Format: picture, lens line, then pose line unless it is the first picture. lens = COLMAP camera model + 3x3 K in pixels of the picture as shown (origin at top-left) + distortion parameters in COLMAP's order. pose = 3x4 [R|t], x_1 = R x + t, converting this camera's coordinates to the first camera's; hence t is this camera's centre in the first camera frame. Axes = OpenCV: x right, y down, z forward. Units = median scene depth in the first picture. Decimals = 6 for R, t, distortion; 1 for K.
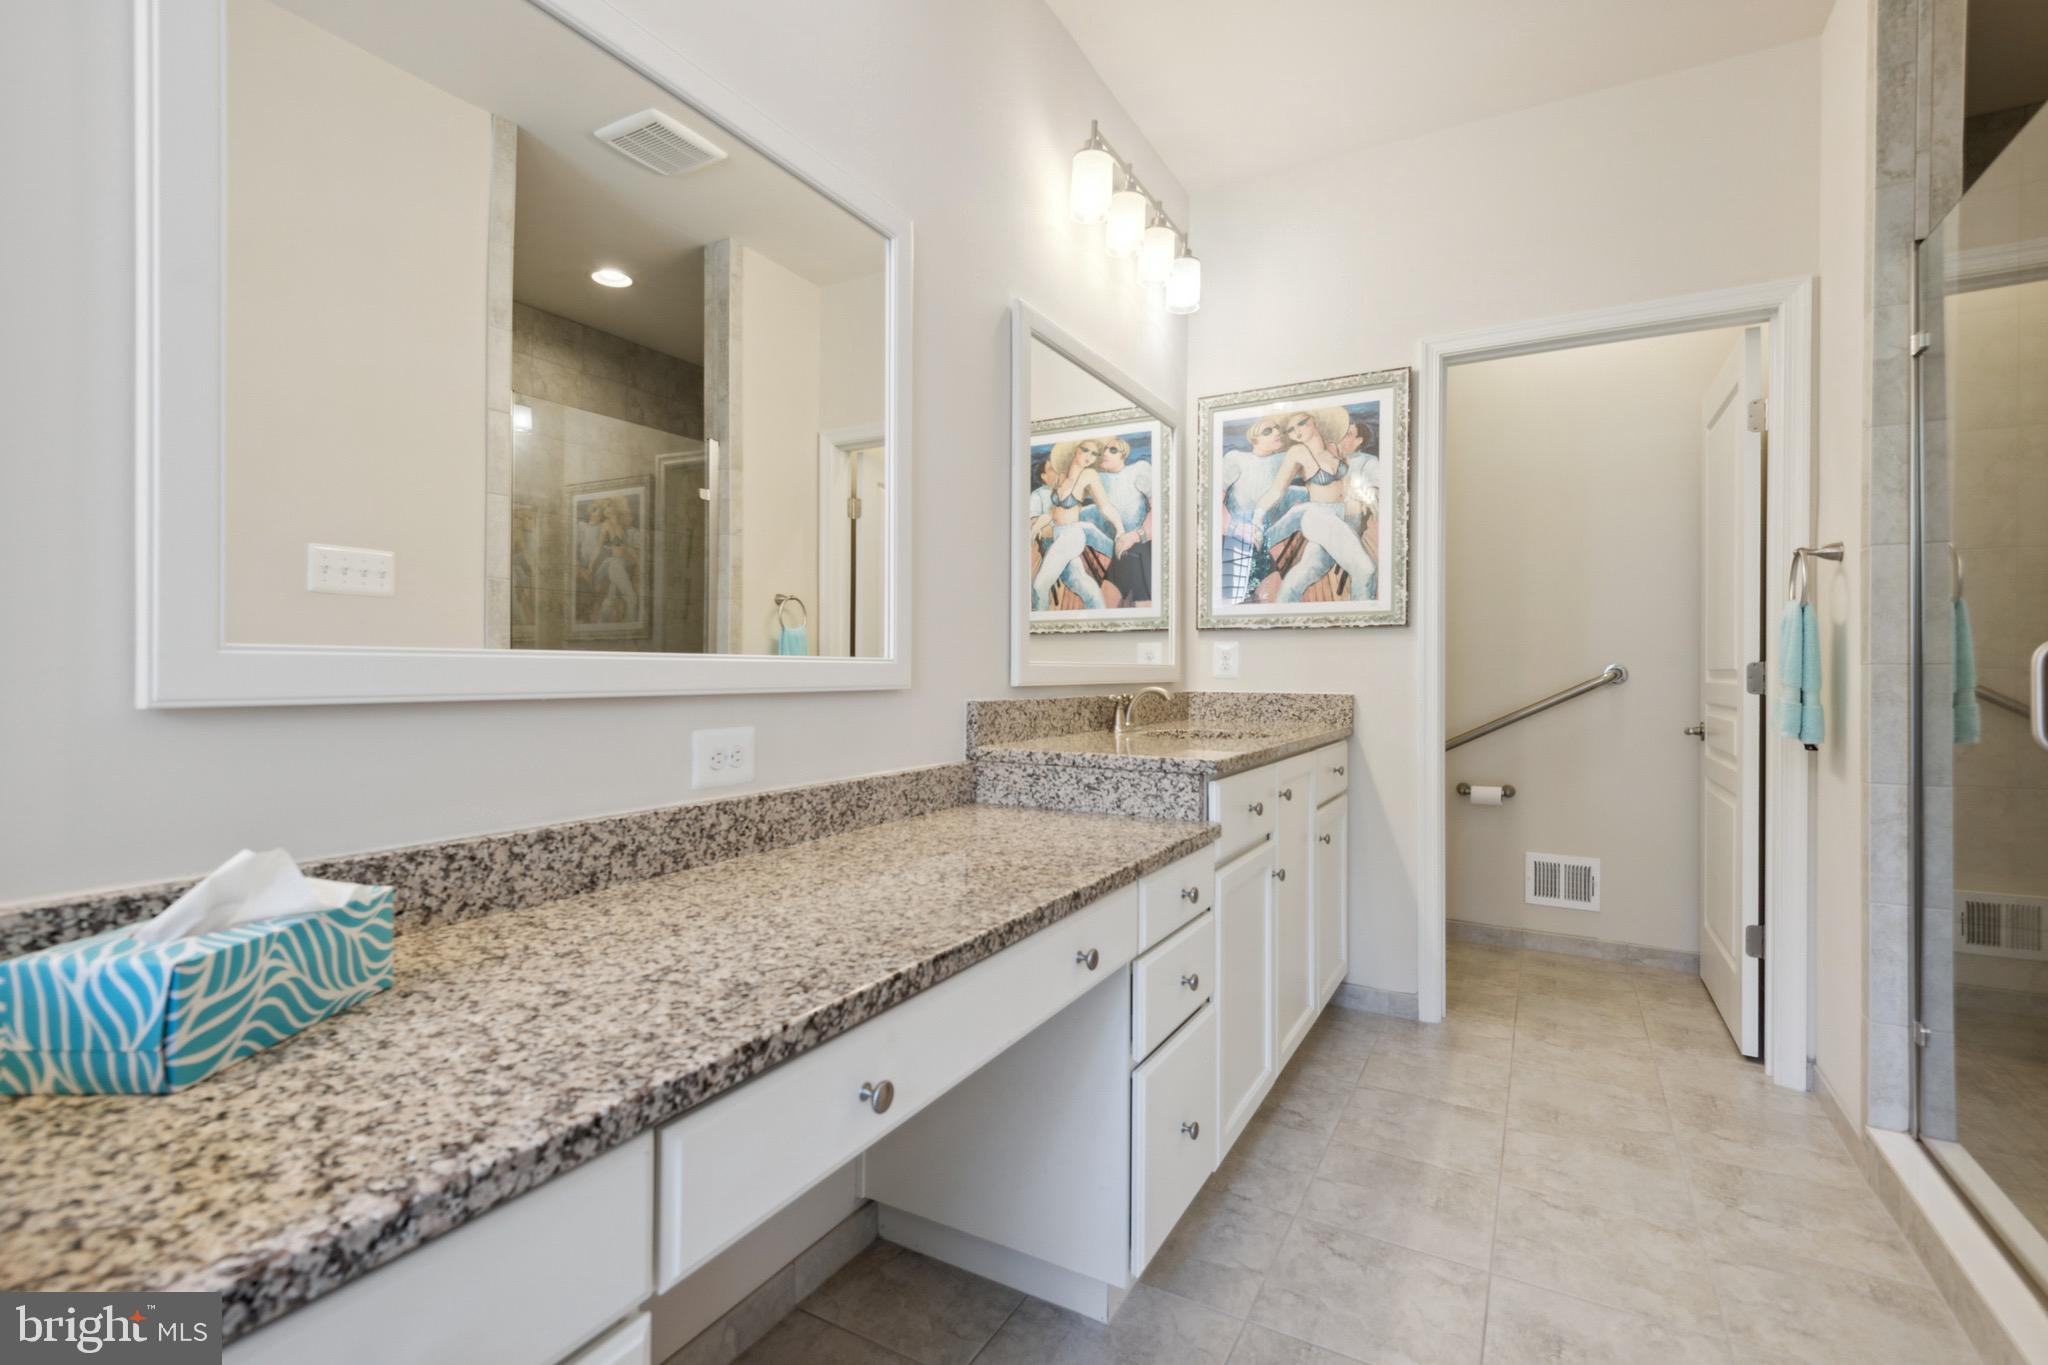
lens RADIAL K [[942.2, 0, 1024.4], [0, 942.2, 667.7], [0, 0, 1]] dist [0.041927, -0.020506]
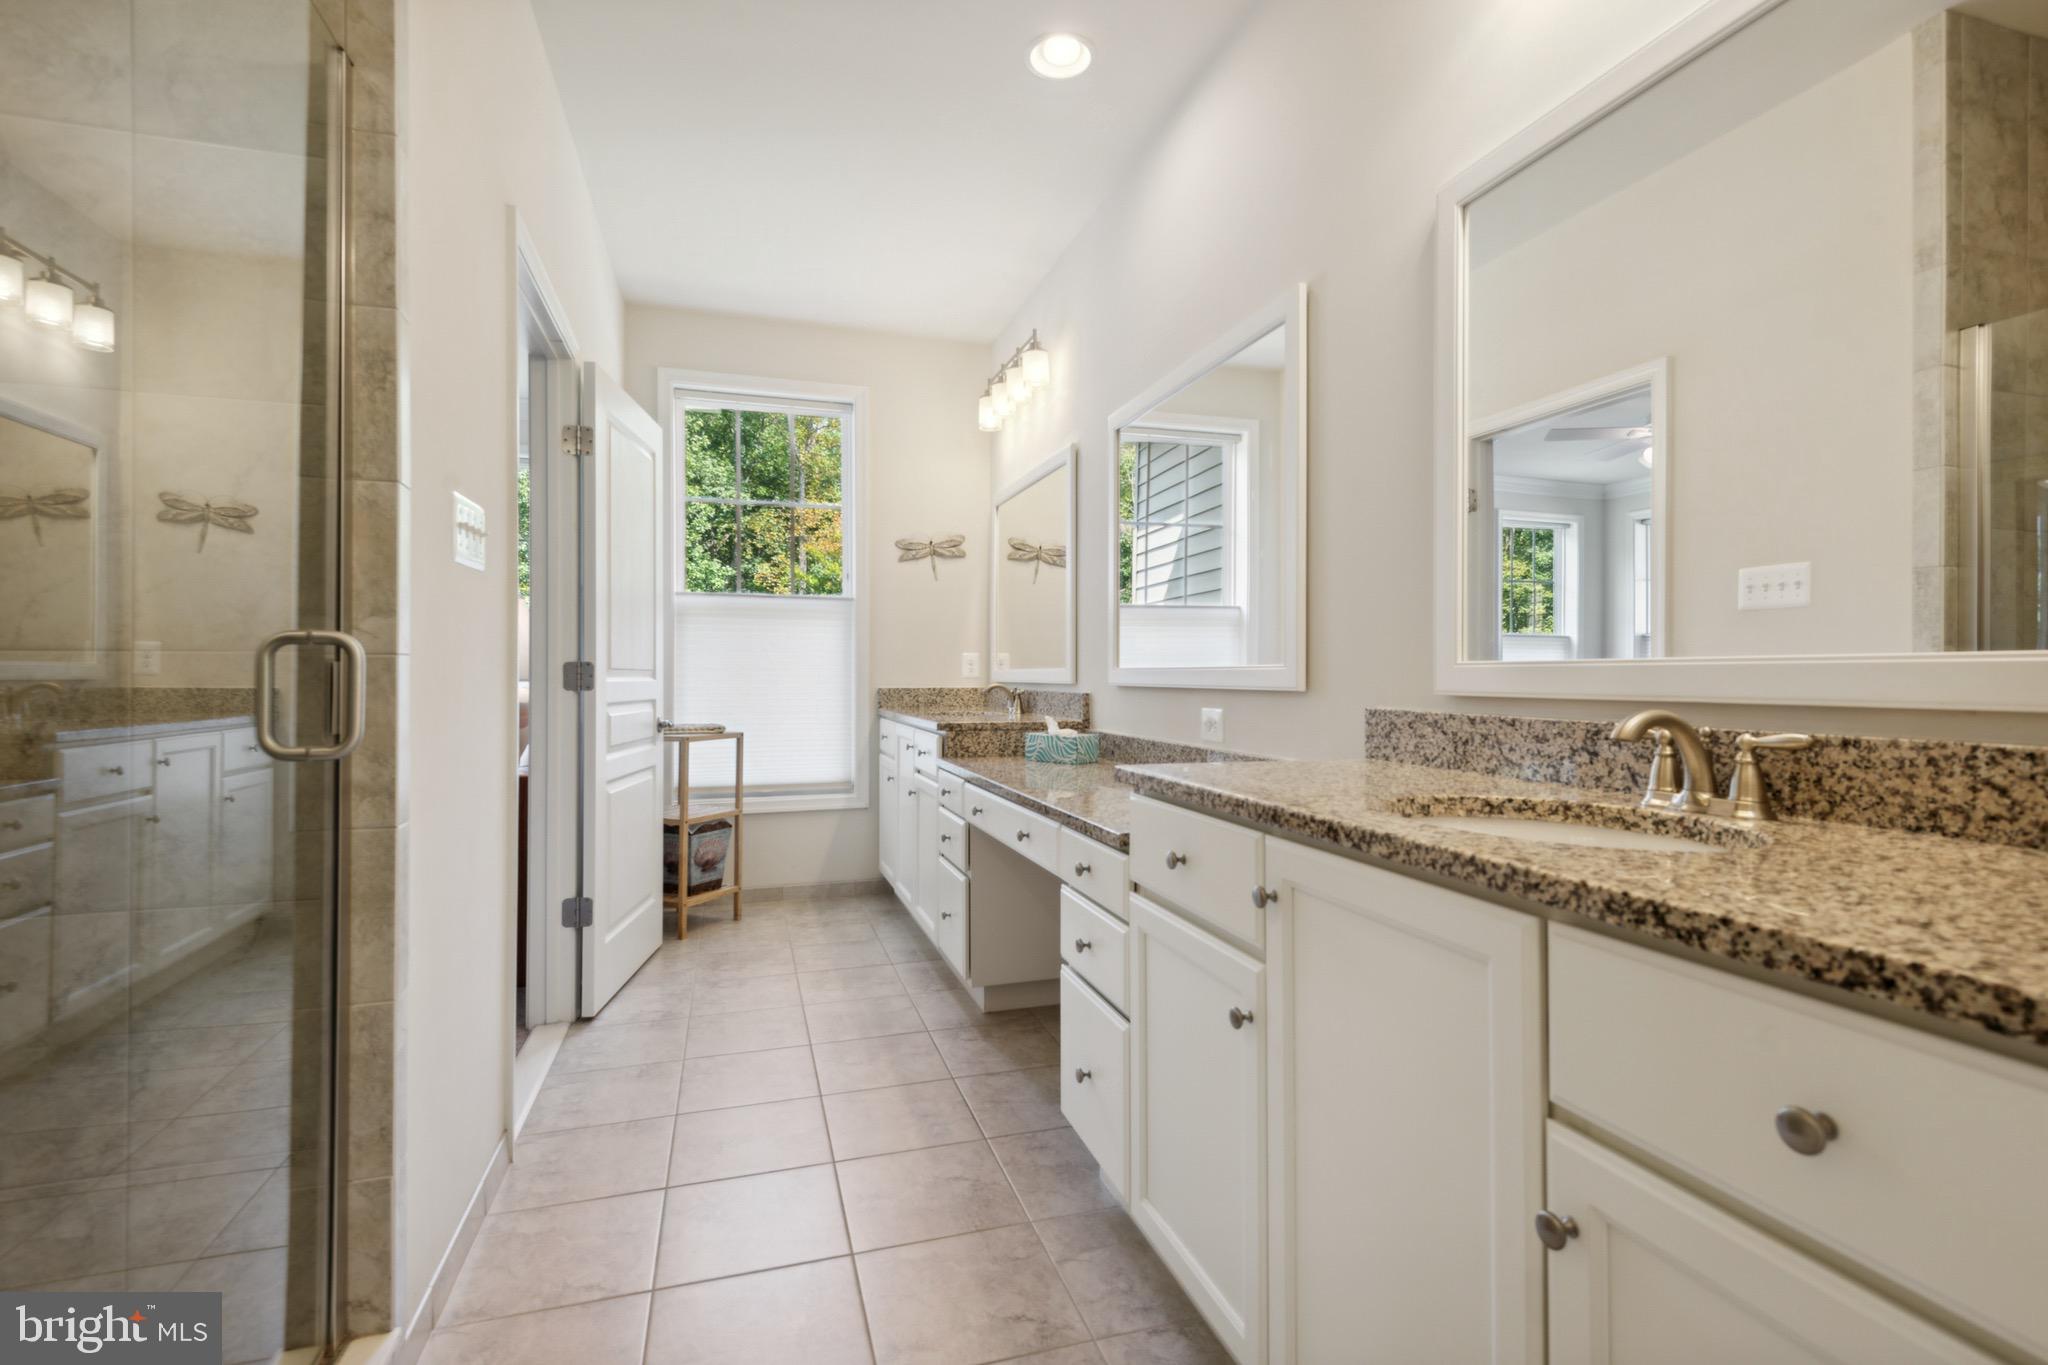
lens RADIAL K [[942.2, 0, 1024.4], [0, 942.2, 667.7], [0, 0, 1]] dist [0.041927, -0.020506]
pose [[-0.691139, -0.010406, -0.722647, 0.686528], [-0.000782, 0.999907, -0.013650, 0.007387], [0.722721, -0.008869, -0.691083, 1.137663]]
